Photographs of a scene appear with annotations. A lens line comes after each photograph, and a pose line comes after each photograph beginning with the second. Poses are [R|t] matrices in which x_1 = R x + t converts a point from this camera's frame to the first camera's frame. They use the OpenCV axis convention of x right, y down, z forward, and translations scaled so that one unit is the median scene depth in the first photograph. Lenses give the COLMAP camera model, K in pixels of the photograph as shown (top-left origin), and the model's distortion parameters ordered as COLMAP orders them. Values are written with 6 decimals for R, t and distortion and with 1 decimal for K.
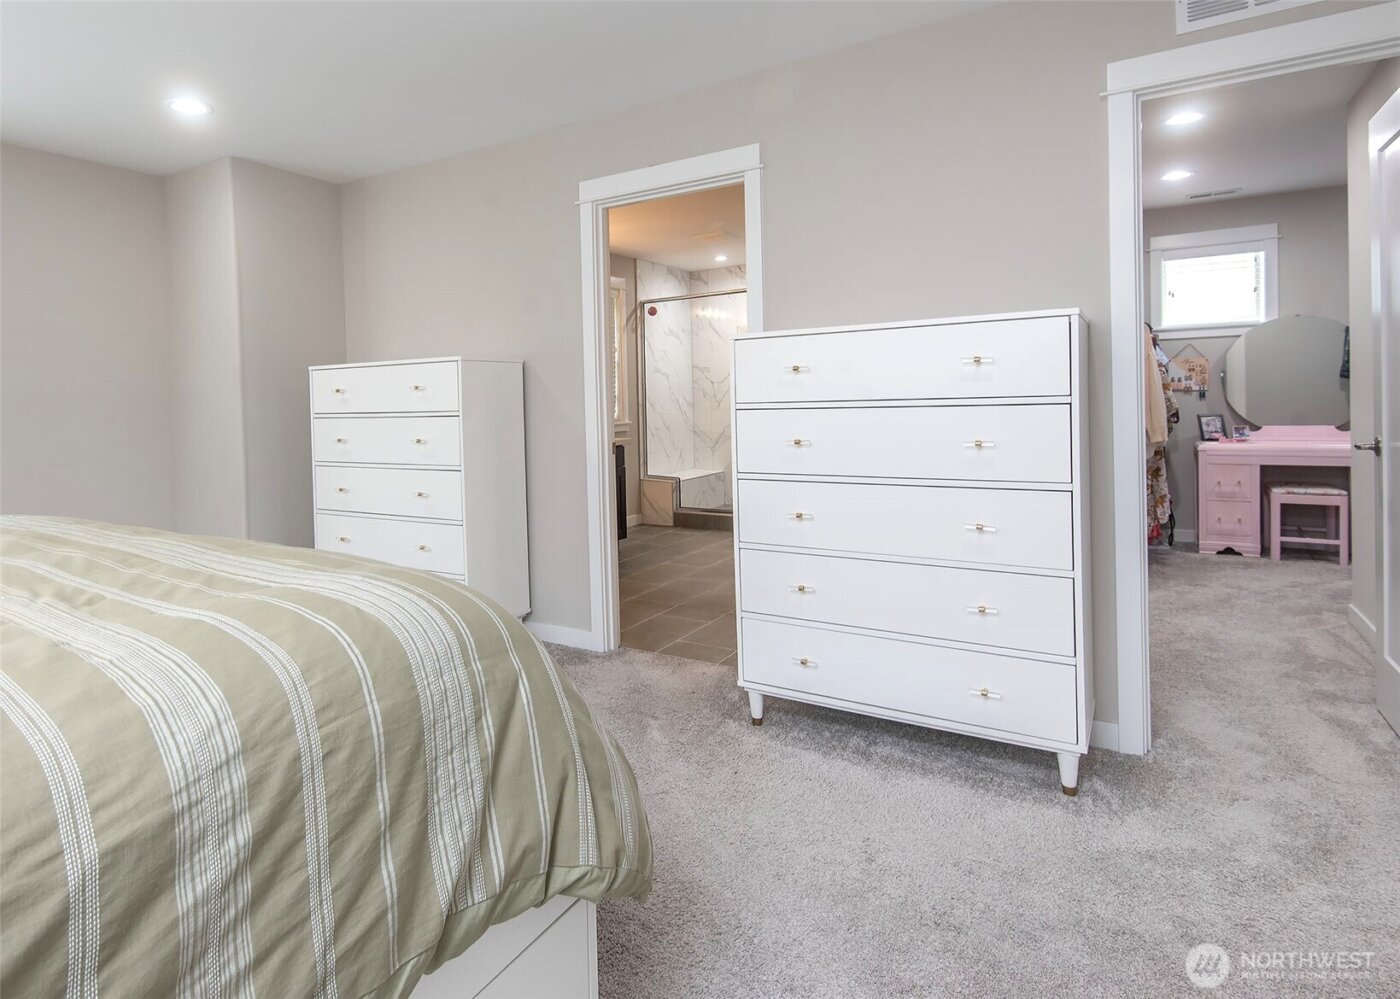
lens RADIAL K [[820.0, 0, 702.2], [0, 820.0, 468.7], [0, 0, 1]] dist [-0.002361, -0.001477]
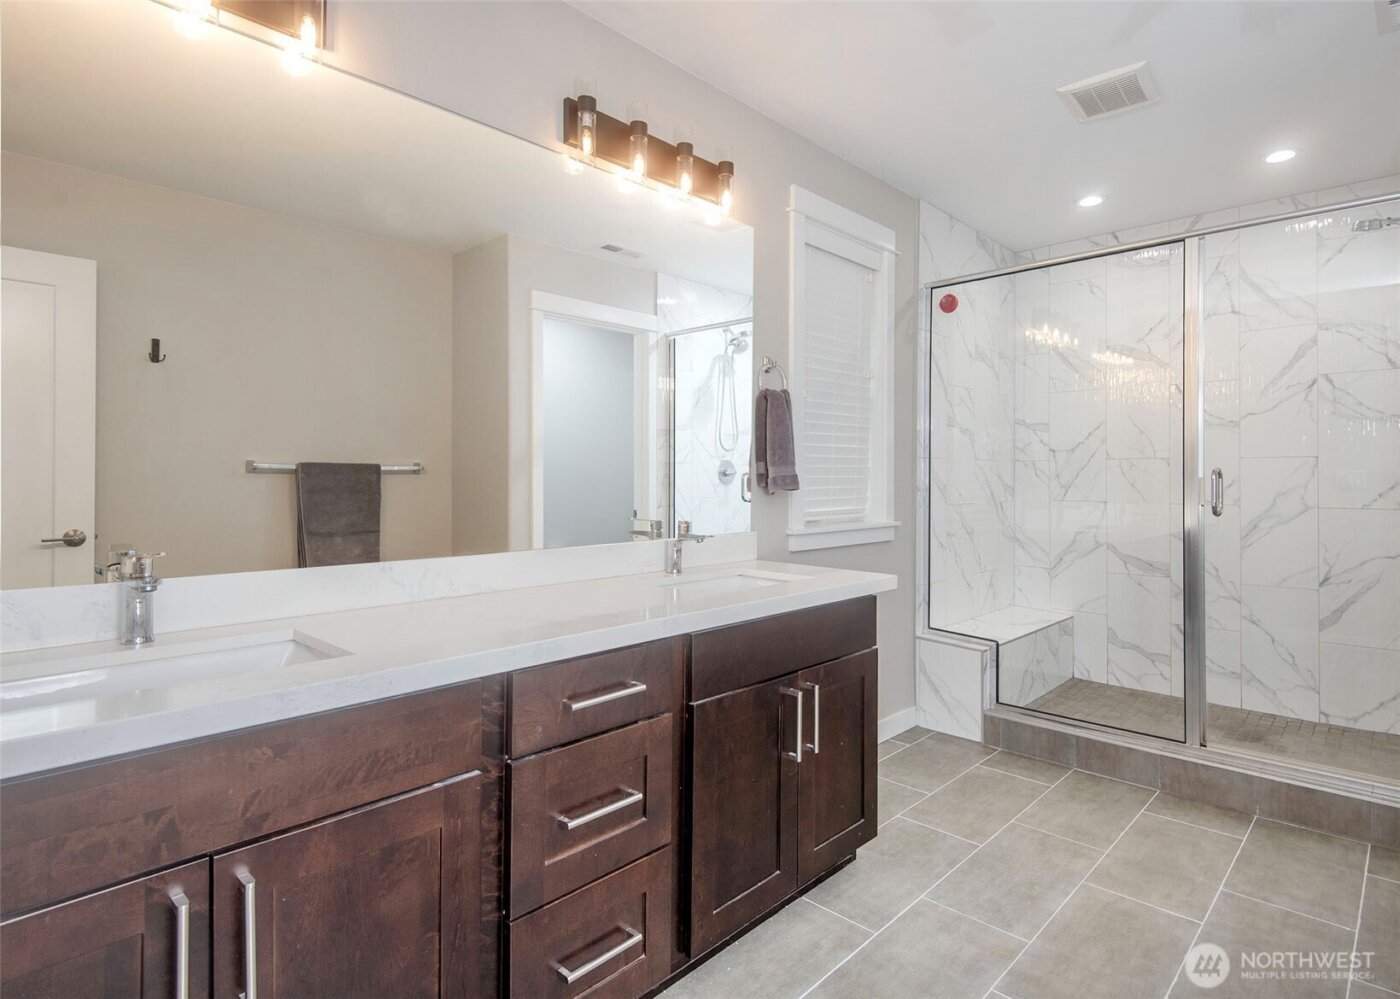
lens RADIAL K [[820.0, 0, 702.2], [0, 820.0, 468.7], [0, 0, 1]] dist [-0.002361, -0.001477]
pose [[0.948093, 0.023759, -0.317103, -0.042068], [-0.054757, 0.994507, -0.089204, -0.036798], [0.313242, 0.101937, 0.944187, 0.485480]]
